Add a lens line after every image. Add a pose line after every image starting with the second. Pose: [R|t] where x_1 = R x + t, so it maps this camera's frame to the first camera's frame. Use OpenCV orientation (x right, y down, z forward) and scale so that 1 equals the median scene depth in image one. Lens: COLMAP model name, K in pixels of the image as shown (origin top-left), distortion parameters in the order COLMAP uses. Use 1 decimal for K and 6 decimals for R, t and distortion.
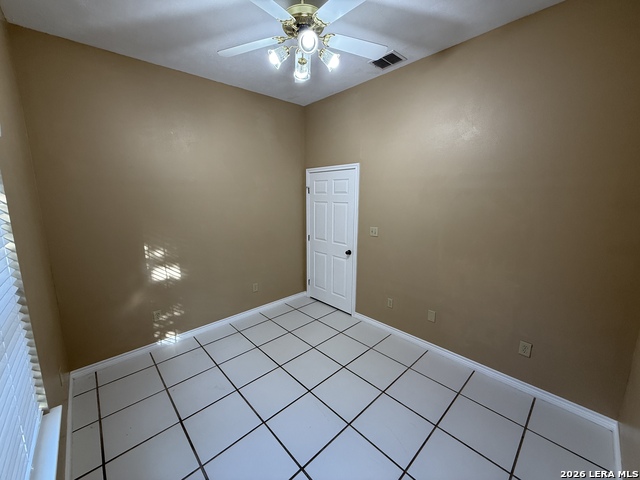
lens RADIAL K [[255.3, 0, 318.6], [0, 255.3, 239.6], [0, 0, 1]] dist [0.000113, 0.000098]
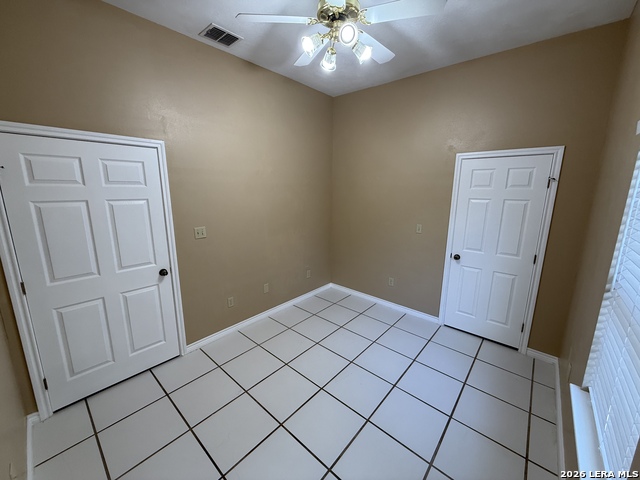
lens RADIAL K [[255.3, 0, 318.6], [0, 255.3, 239.6], [0, 0, 1]] dist [0.000113, 0.000098]
pose [[-0.101532, -0.194719, 0.975590, -0.627054], [0.164594, 0.963855, 0.209507, -0.119156], [-0.981122, 0.181848, -0.065812, 0.689497]]
